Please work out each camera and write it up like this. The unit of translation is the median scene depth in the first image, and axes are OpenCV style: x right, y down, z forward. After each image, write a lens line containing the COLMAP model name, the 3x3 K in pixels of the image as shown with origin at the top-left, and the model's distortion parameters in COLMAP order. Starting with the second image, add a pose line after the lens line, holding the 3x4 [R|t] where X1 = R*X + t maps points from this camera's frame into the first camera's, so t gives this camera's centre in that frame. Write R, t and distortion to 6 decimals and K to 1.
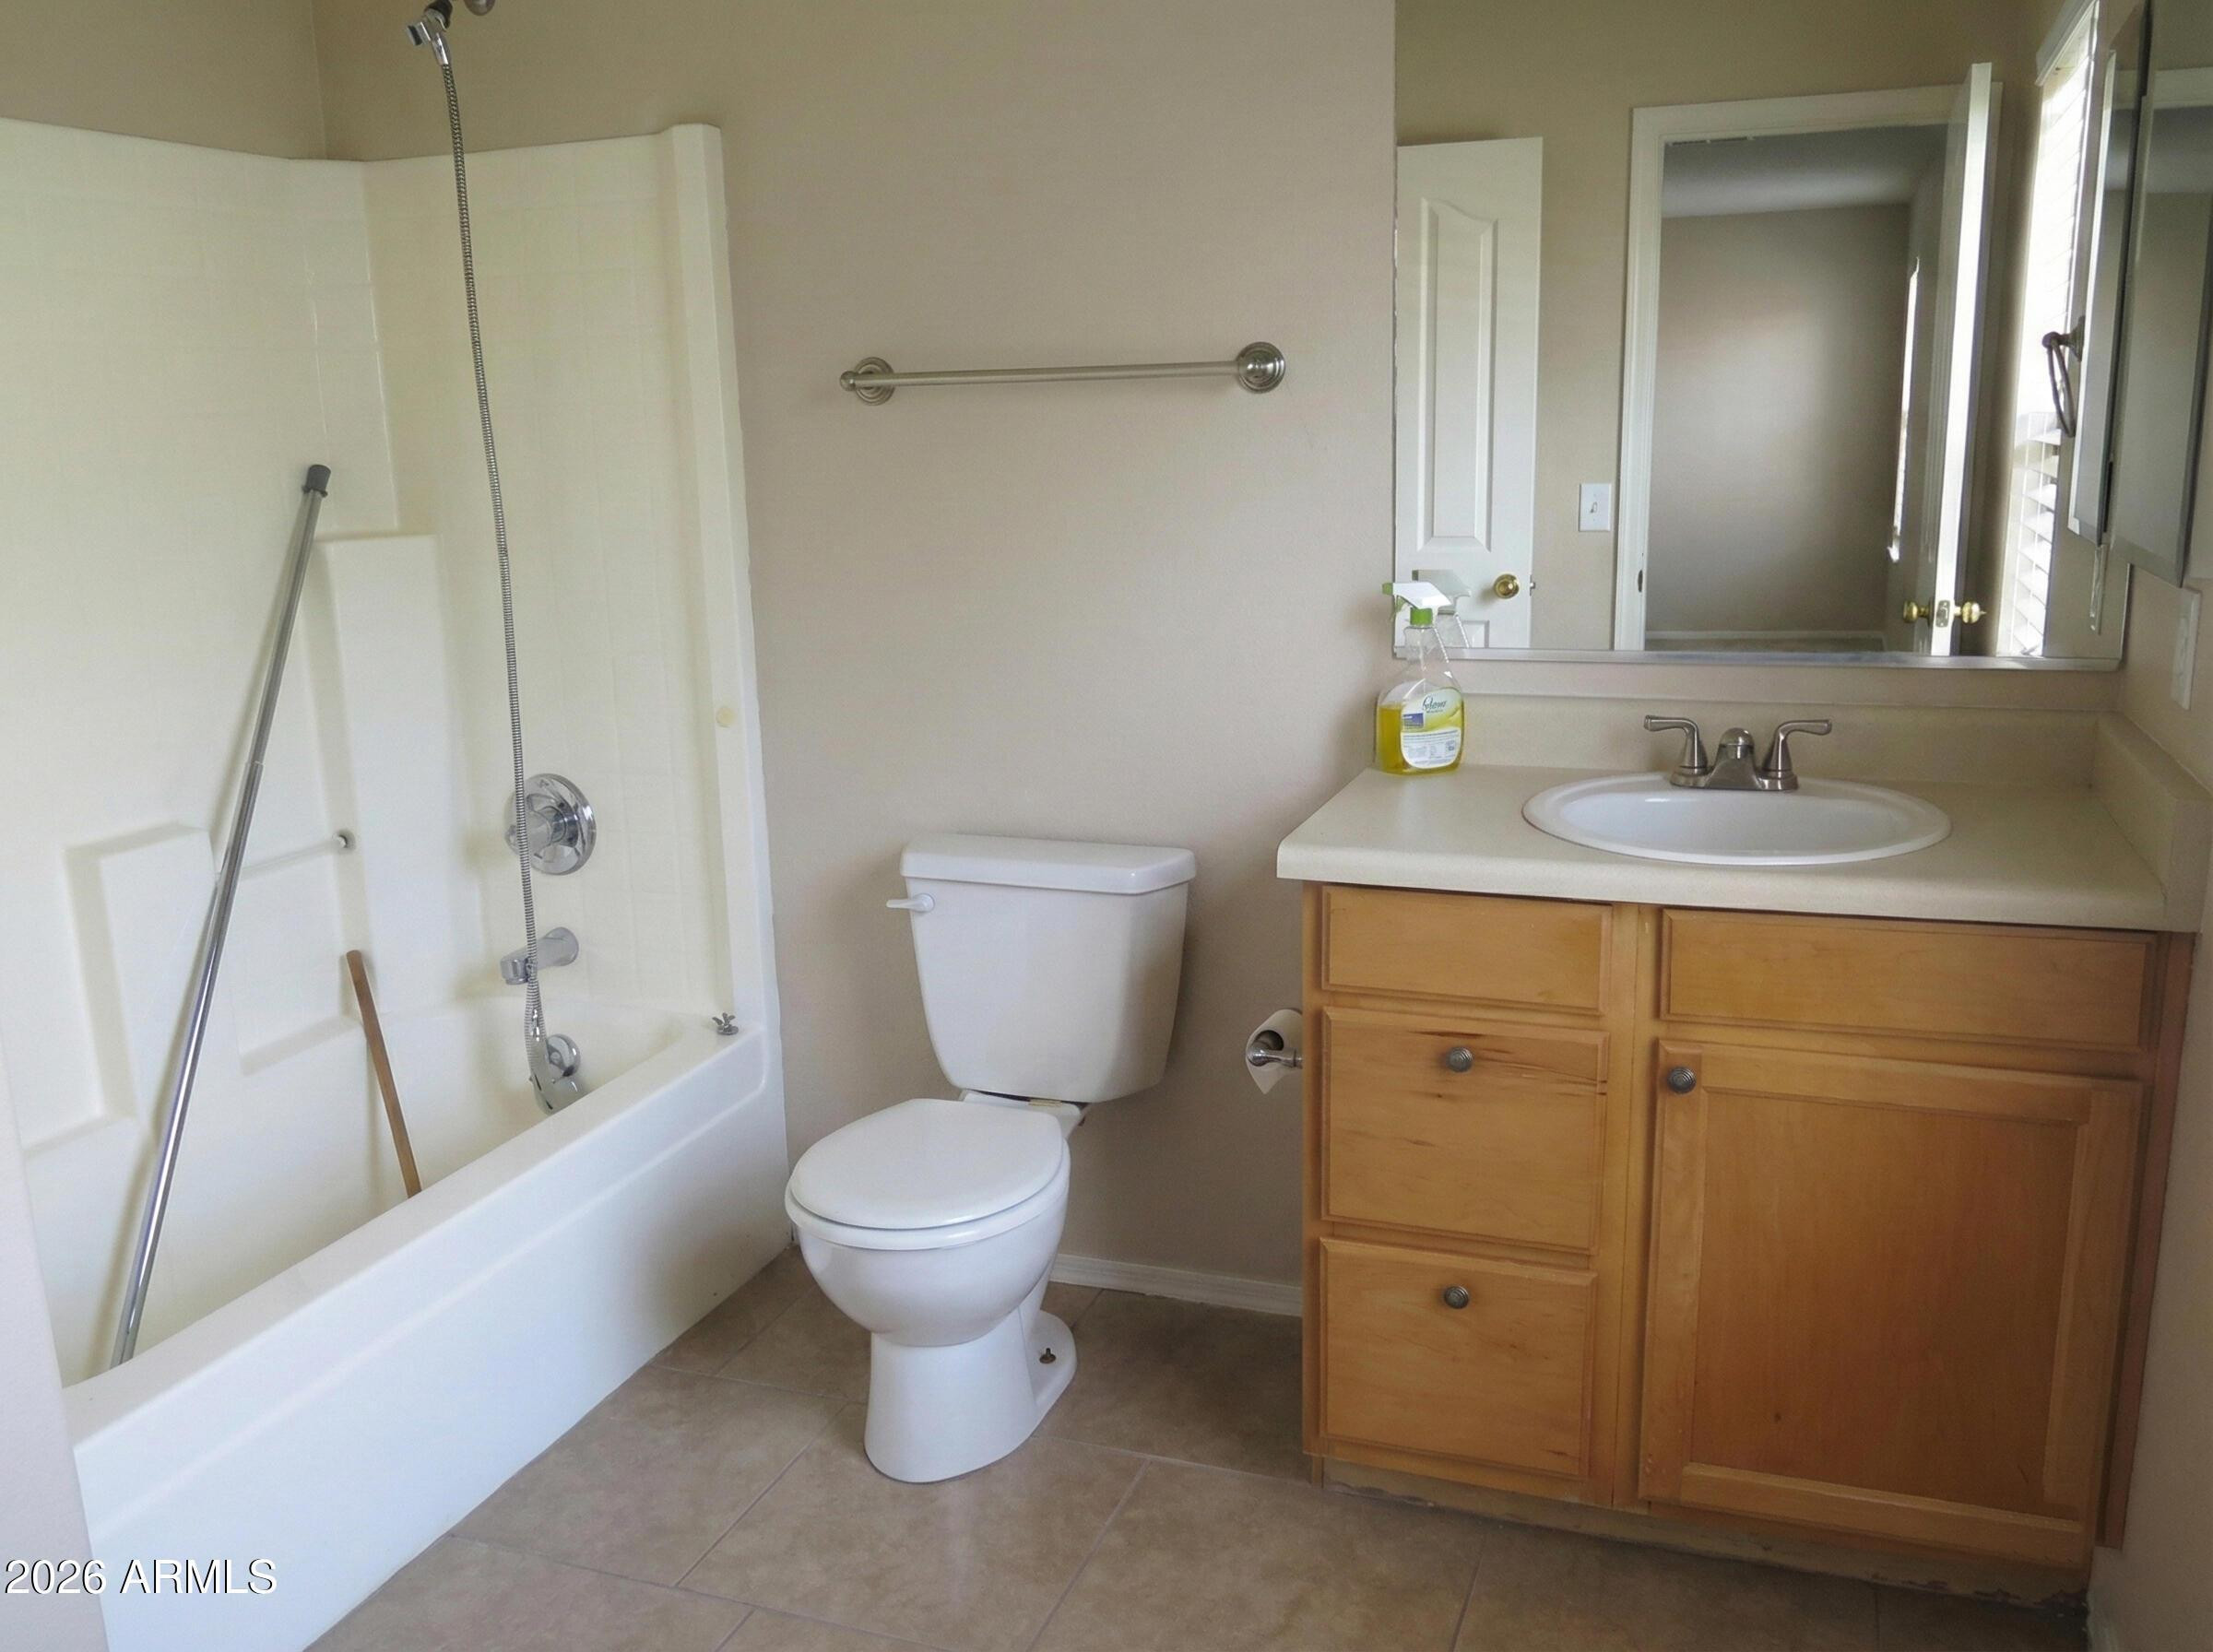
lens RADIAL K [[1841.4, 0, 1106.5], [0, 1841.4, 826.0], [0, 0, 1]] dist [-0.026510, -0.001149]
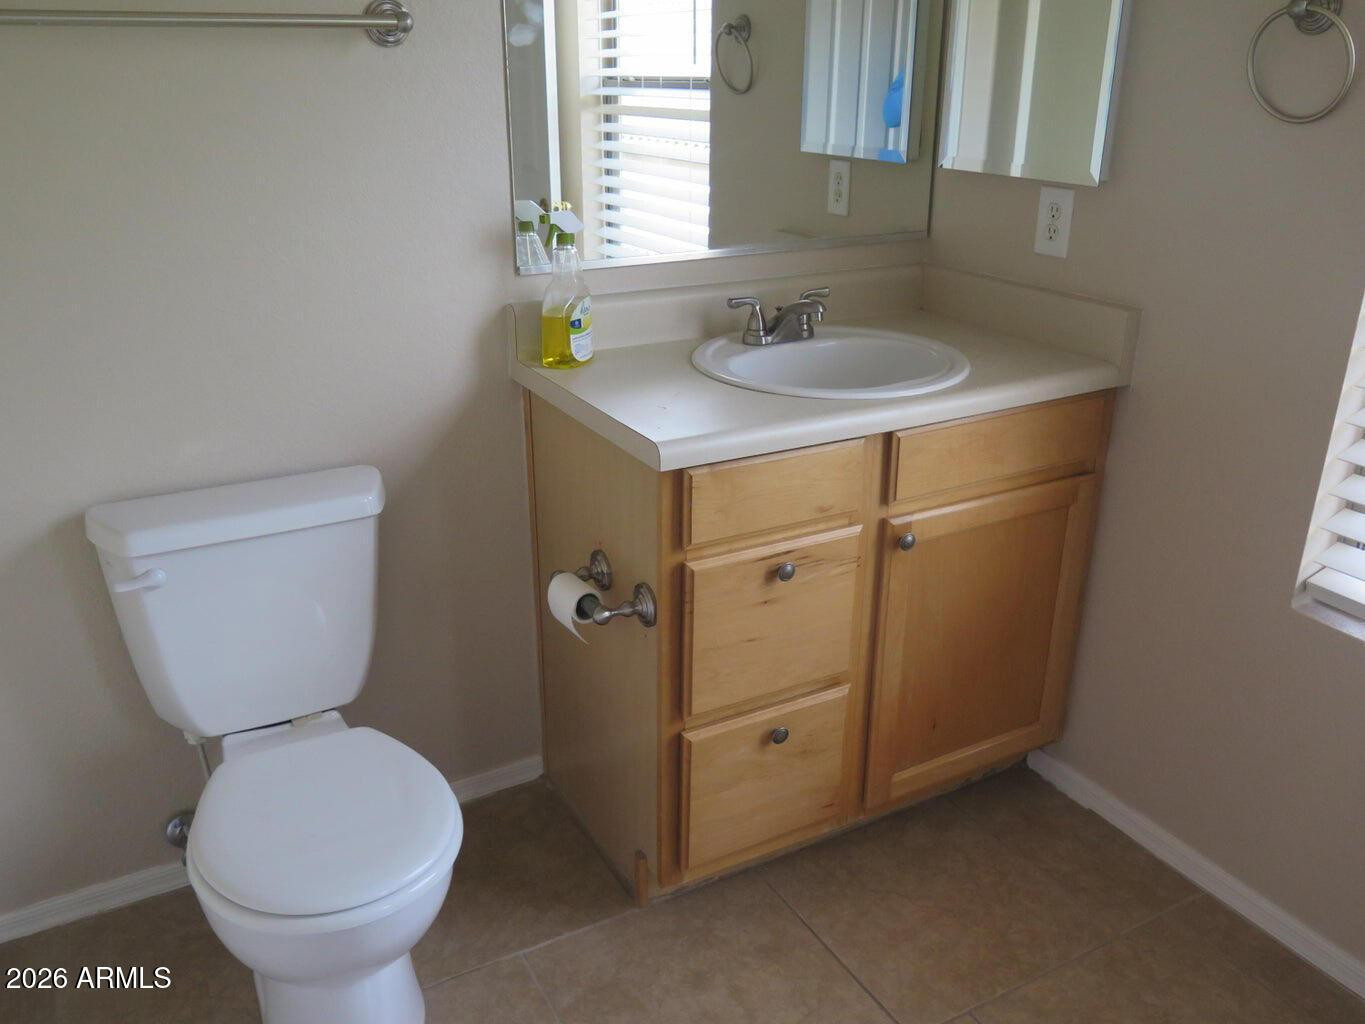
lens RADIAL K [[1135.9, 0, 682.5], [0, 1135.9, 512.0], [0, 0, 1]] dist [-0.026510, -0.001149]
pose [[0.644457, -0.254951, 0.720885, -0.428545], [0.145577, 0.966442, 0.211653, -0.098523], [-0.750655, -0.031457, 0.659945, 0.487161]]
